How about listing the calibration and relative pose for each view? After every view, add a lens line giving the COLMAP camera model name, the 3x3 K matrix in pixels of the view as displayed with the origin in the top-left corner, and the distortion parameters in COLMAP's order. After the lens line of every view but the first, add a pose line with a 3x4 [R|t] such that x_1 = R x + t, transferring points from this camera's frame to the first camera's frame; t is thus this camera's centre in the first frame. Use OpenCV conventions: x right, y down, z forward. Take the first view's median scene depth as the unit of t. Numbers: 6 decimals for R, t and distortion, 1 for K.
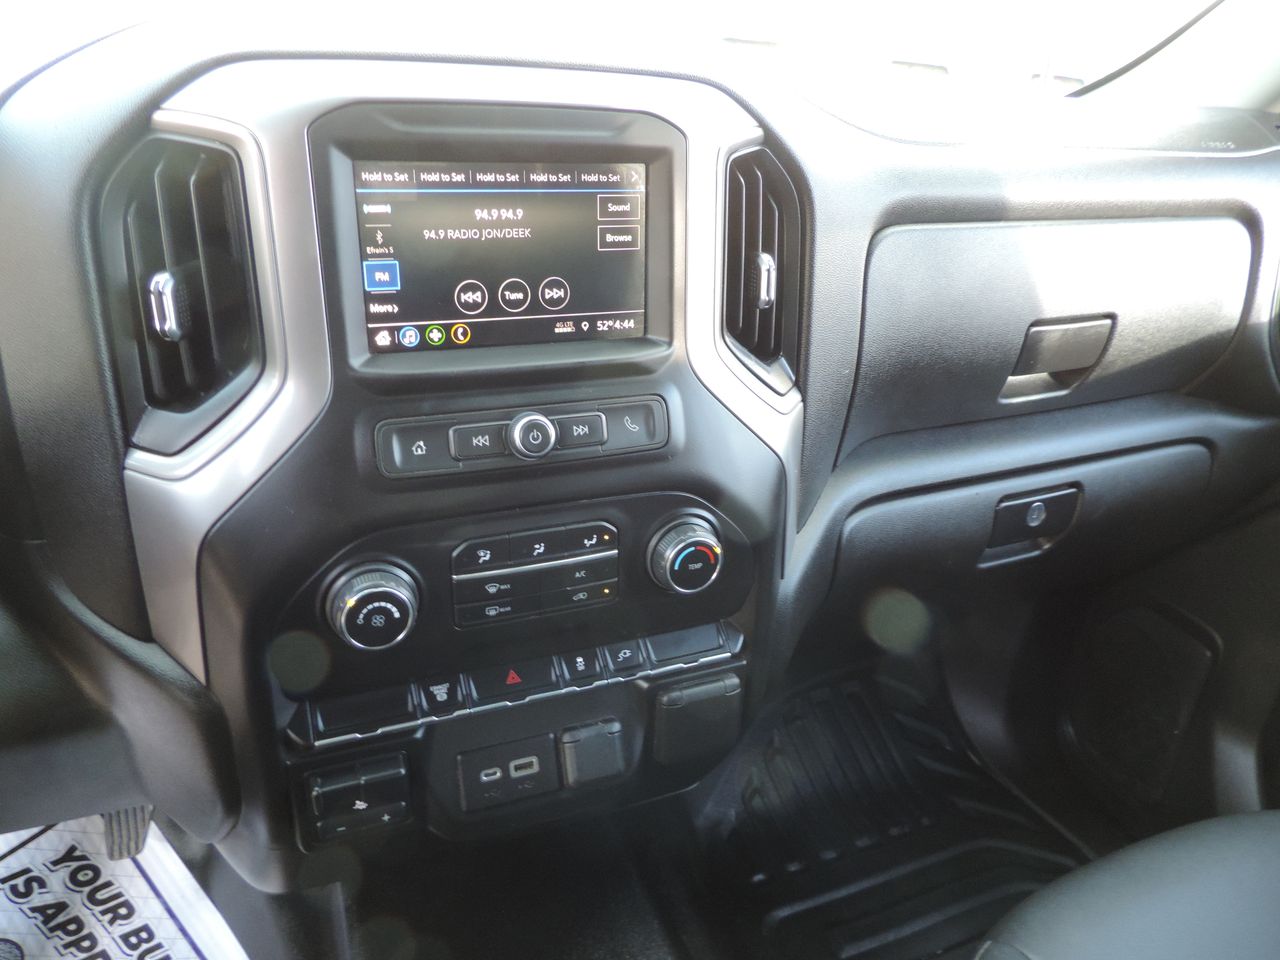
lens RADIAL K [[880.8, 0, 638.2], [0, 880.8, 486.9], [0, 0, 1]] dist [-0.048893, -0.001830]
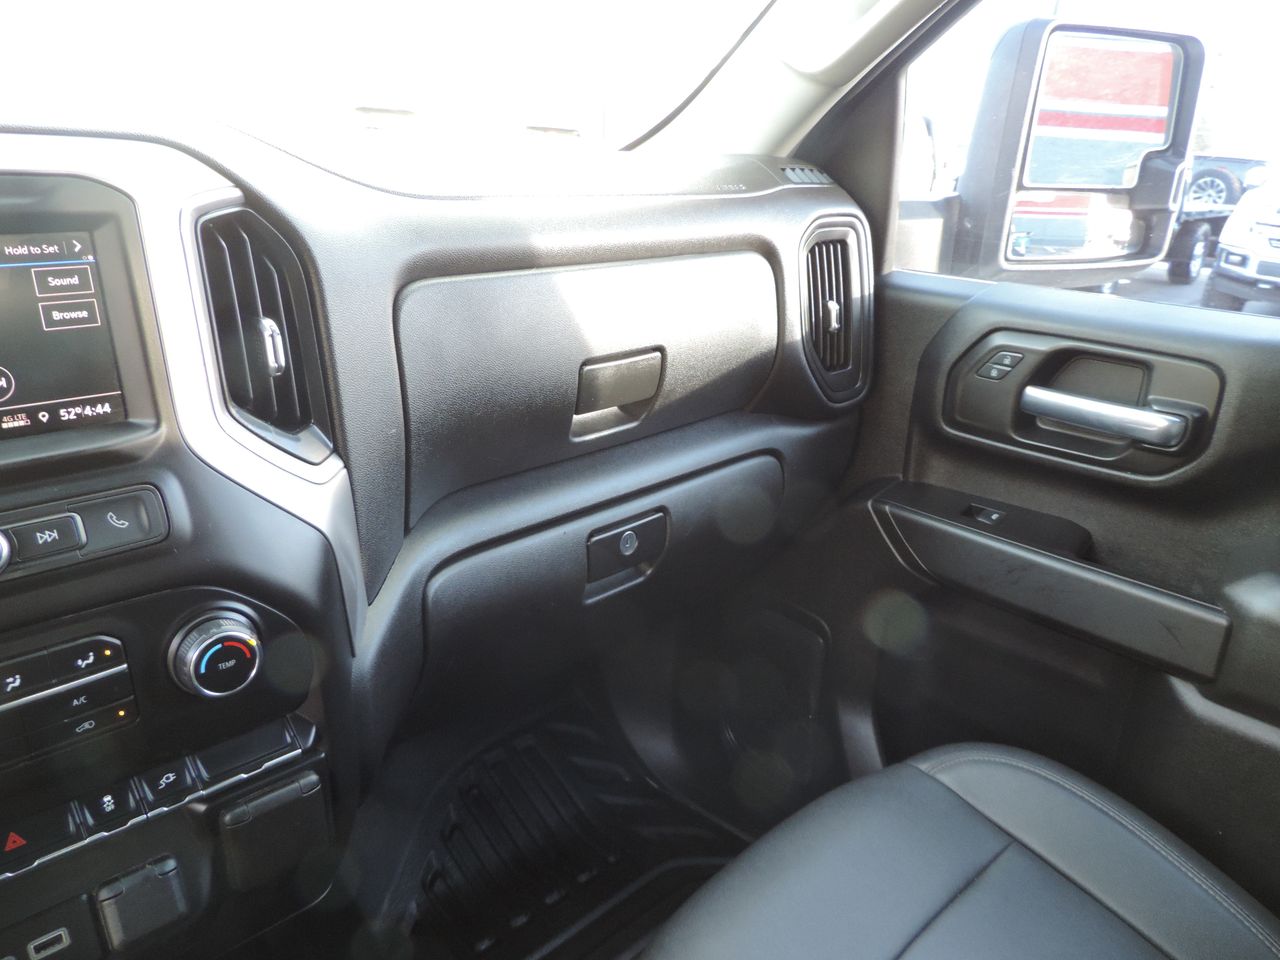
lens RADIAL K [[881.5, 0, 640.0], [0, 881.5, 480.0], [0, 0, 1]] dist [-0.052413, 0.025694]
pose [[0.930866, -0.134198, 0.339821, 0.166168], [0.158929, 0.986223, -0.045886, 0.010560], [-0.328982, 0.096721, 0.939370, 0.005201]]
